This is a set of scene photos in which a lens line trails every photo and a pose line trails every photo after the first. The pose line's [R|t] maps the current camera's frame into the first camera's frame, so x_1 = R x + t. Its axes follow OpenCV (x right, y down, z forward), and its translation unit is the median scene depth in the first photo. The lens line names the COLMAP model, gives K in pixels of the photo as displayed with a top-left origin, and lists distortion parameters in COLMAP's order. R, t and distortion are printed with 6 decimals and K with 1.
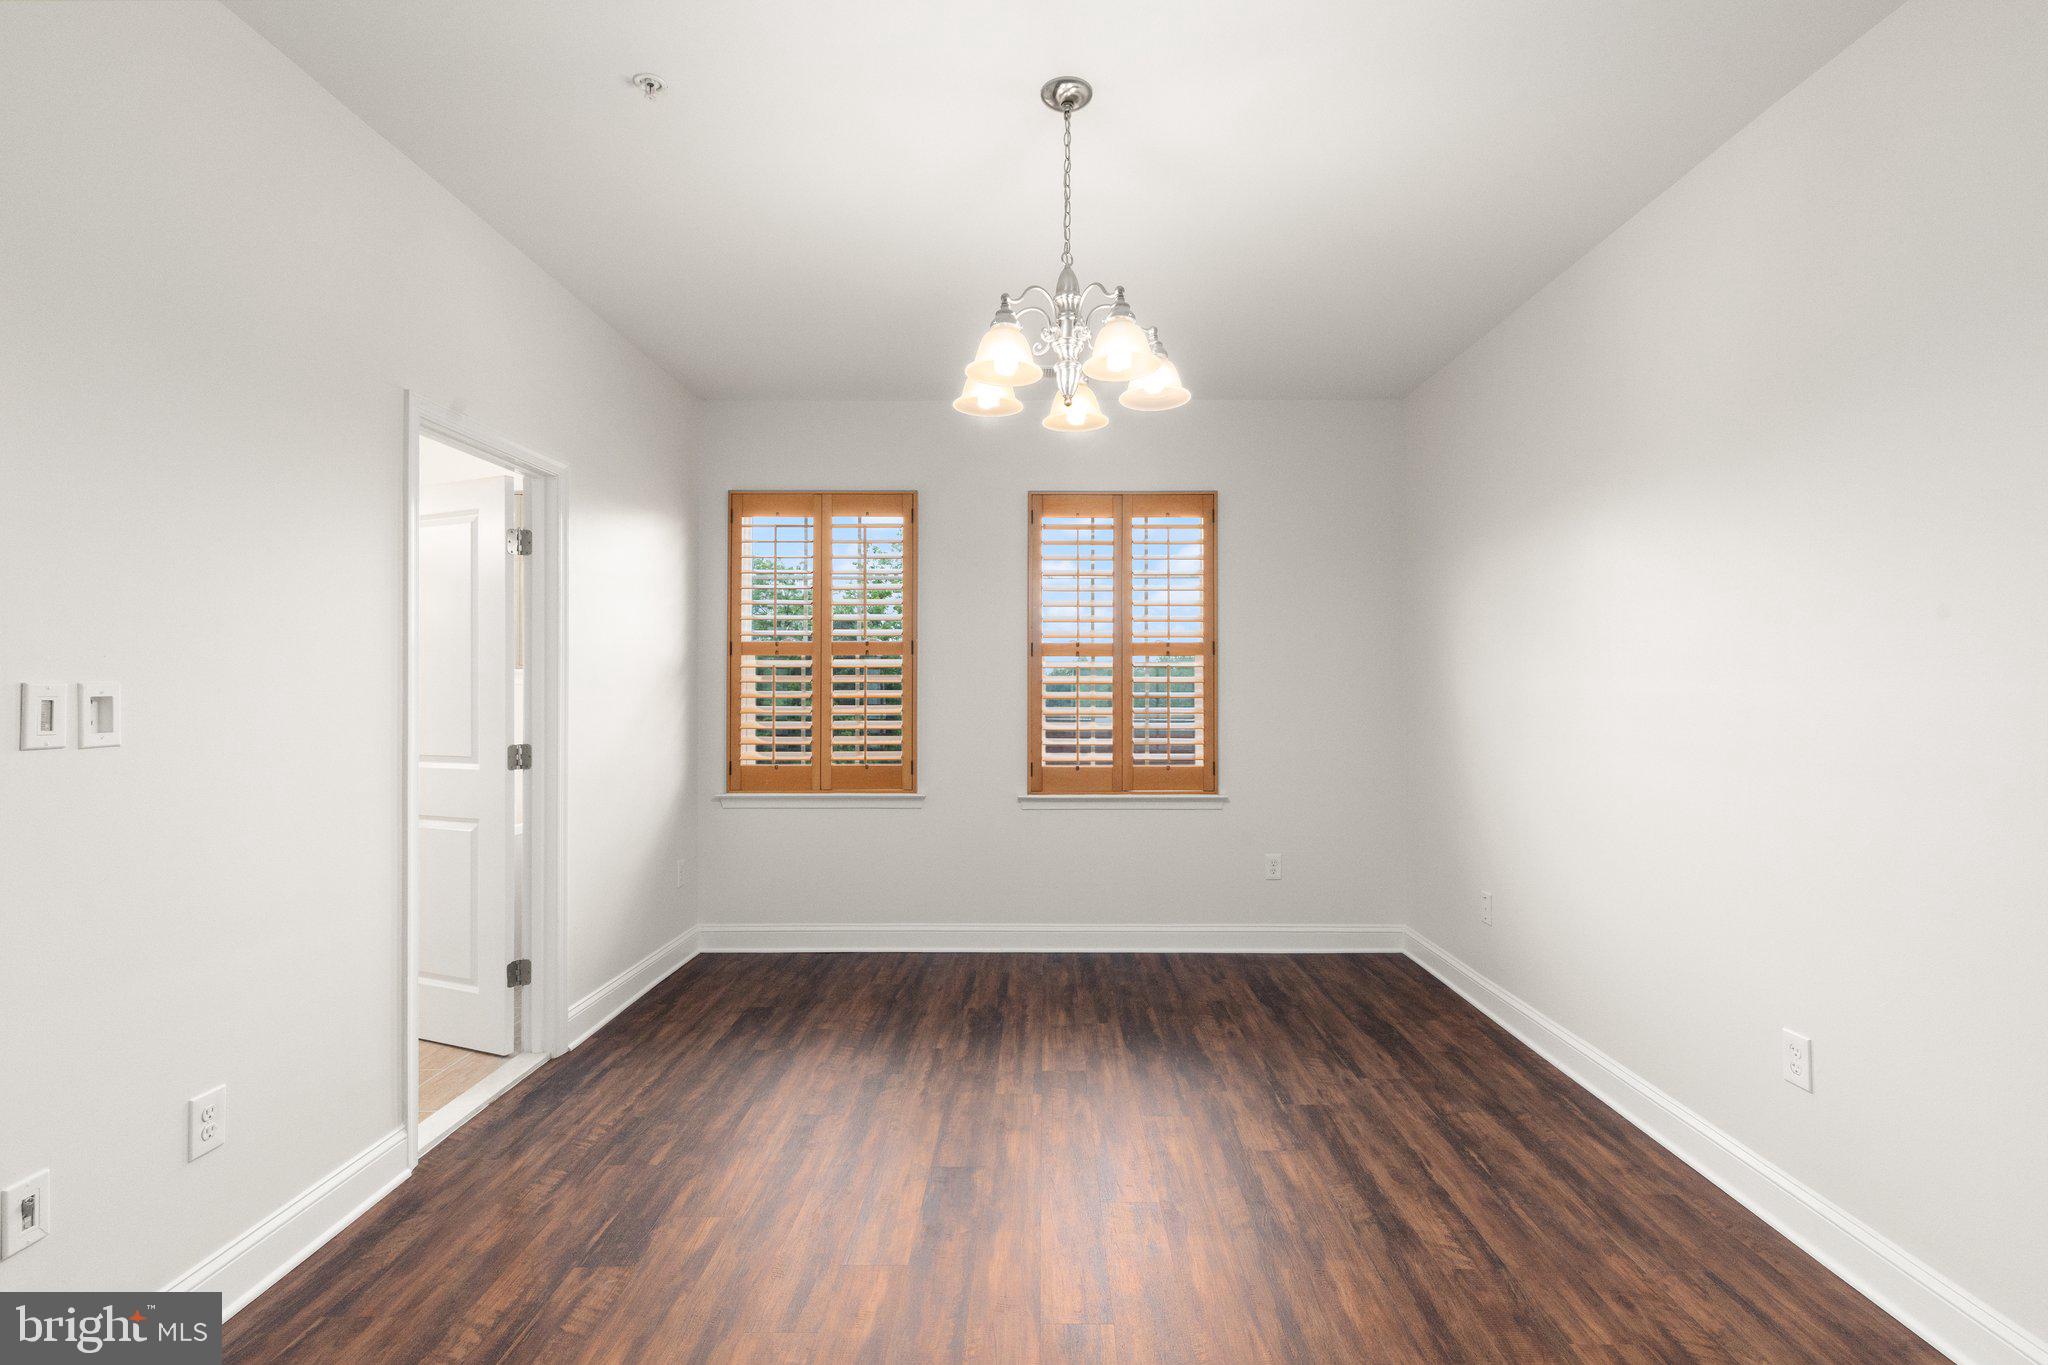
lens RADIAL K [[929.1, 0, 1044.8], [0, 929.1, 672.1], [0, 0, 1]] dist [0.011671, -0.002374]
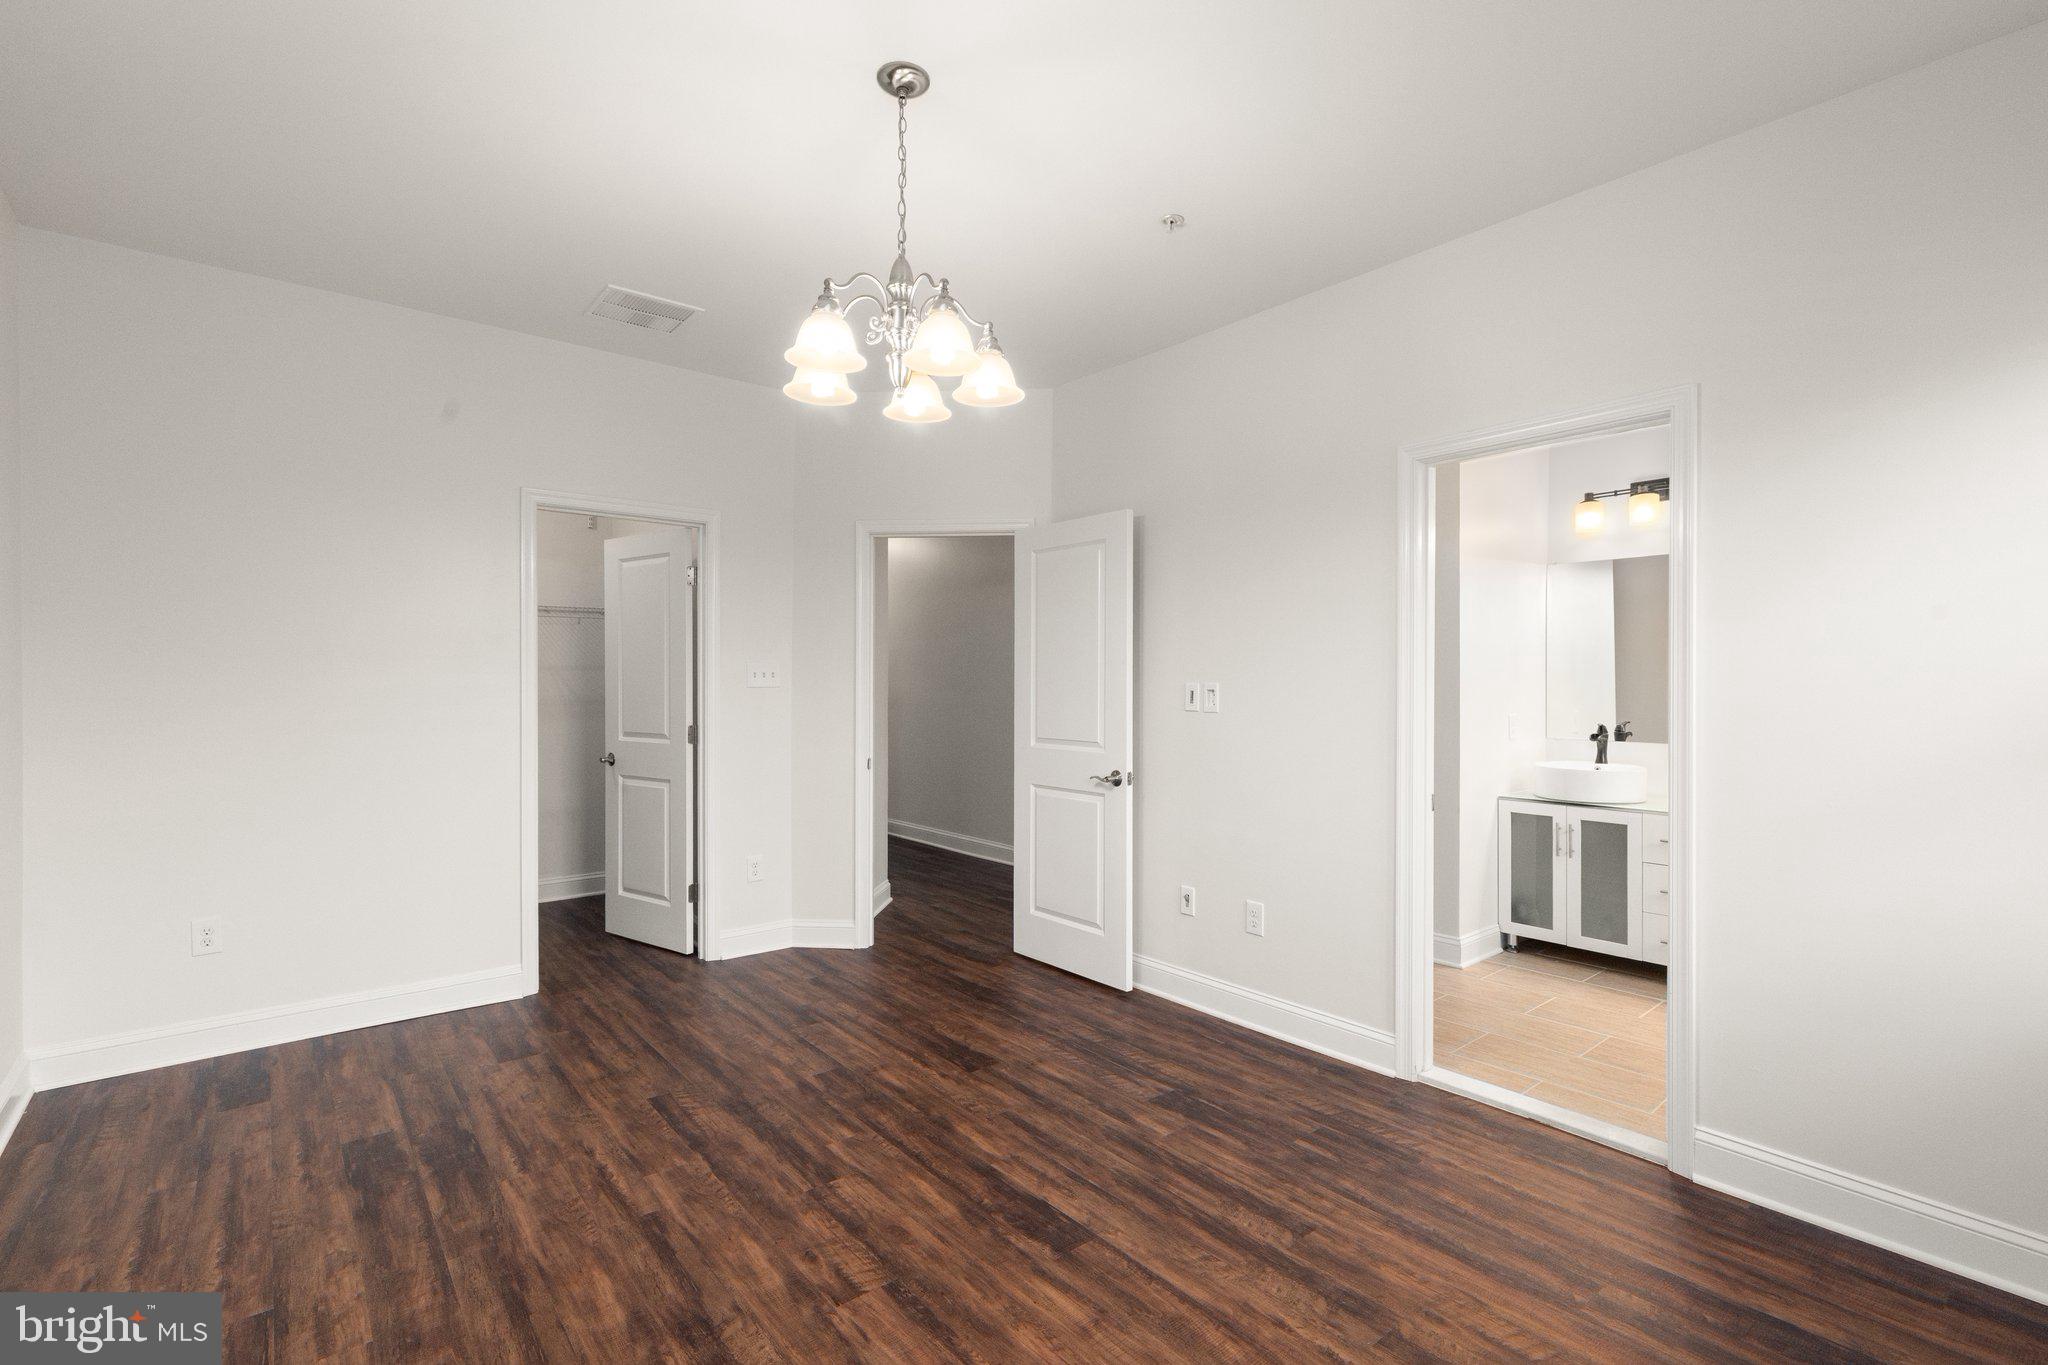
lens RADIAL K [[929.1, 0, 1039.0], [0, 929.1, 694.0], [0, 0, 1]] dist [0.011671, -0.002374]
pose [[-0.762305, 0.004649, -0.647202, 0.560307], [0.004222, 0.999989, 0.002210, 0.022958], [0.647204, -0.001048, -0.762316, 1.884042]]
